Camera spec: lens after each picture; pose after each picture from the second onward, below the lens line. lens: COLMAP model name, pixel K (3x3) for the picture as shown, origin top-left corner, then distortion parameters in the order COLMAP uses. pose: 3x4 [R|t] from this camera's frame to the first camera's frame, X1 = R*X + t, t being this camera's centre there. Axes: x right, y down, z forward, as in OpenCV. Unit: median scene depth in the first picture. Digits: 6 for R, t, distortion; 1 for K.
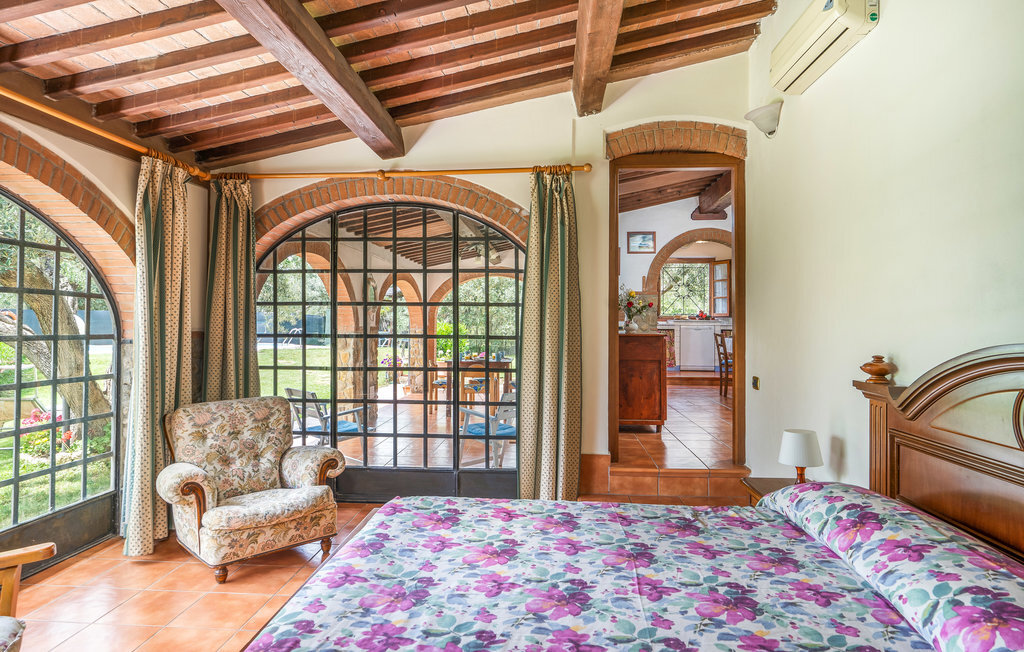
lens RADIAL K [[592.3, 0, 512.0], [0, 592.3, 326.0], [0, 0, 1]] dist [-0.001056, -0.000067]
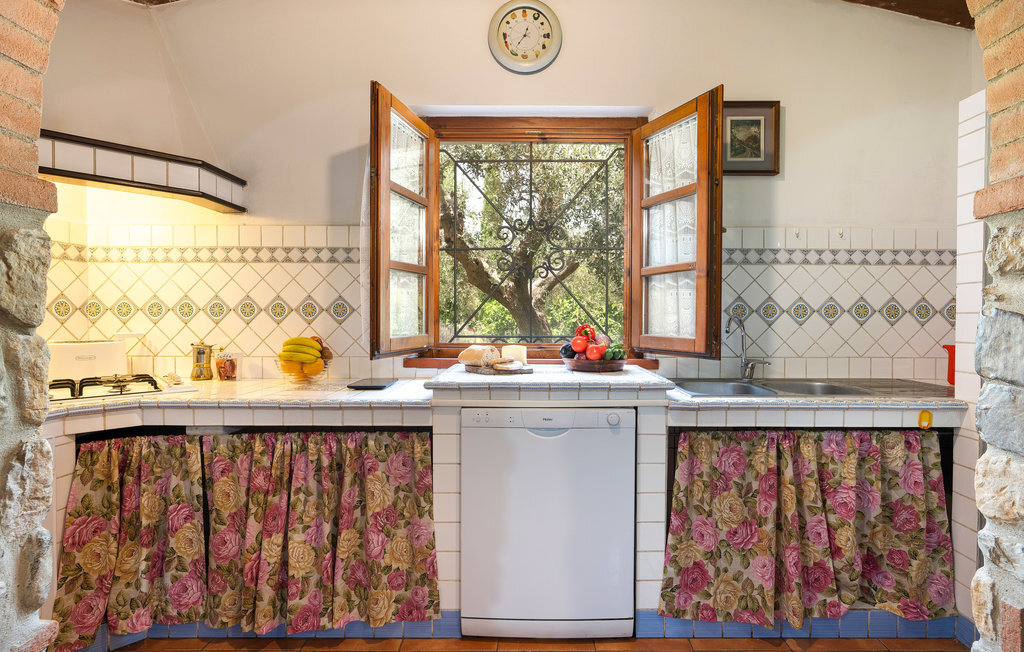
lens RADIAL K [[478.2, 0, 528.7], [0, 478.2, 325.1], [0, 0, 1]] dist [-0.016672, -0.000081]
pose [[0.998850, -0.000750, 0.047928, 0.298156], [-0.000064, 0.999856, 0.016977, -0.030951], [-0.047934, -0.016960, 0.998706, 0.842424]]
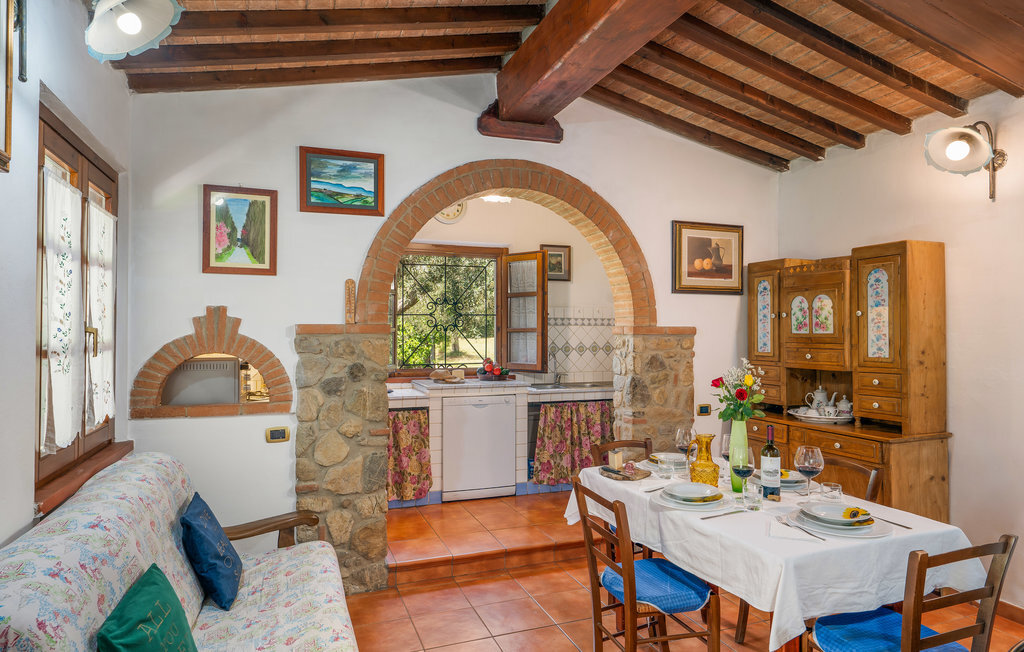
lens RADIAL K [[615.0, 0, 512.0], [0, 615.0, 326.0], [0, 0, 1]] dist [0.002406, 0.000178]
pose [[0.910585, 0.003232, 0.413309, 0.144948], [0.001461, 0.999938, -0.011037, -0.048066], [-0.413319, 0.010654, 0.910524, 0.571477]]
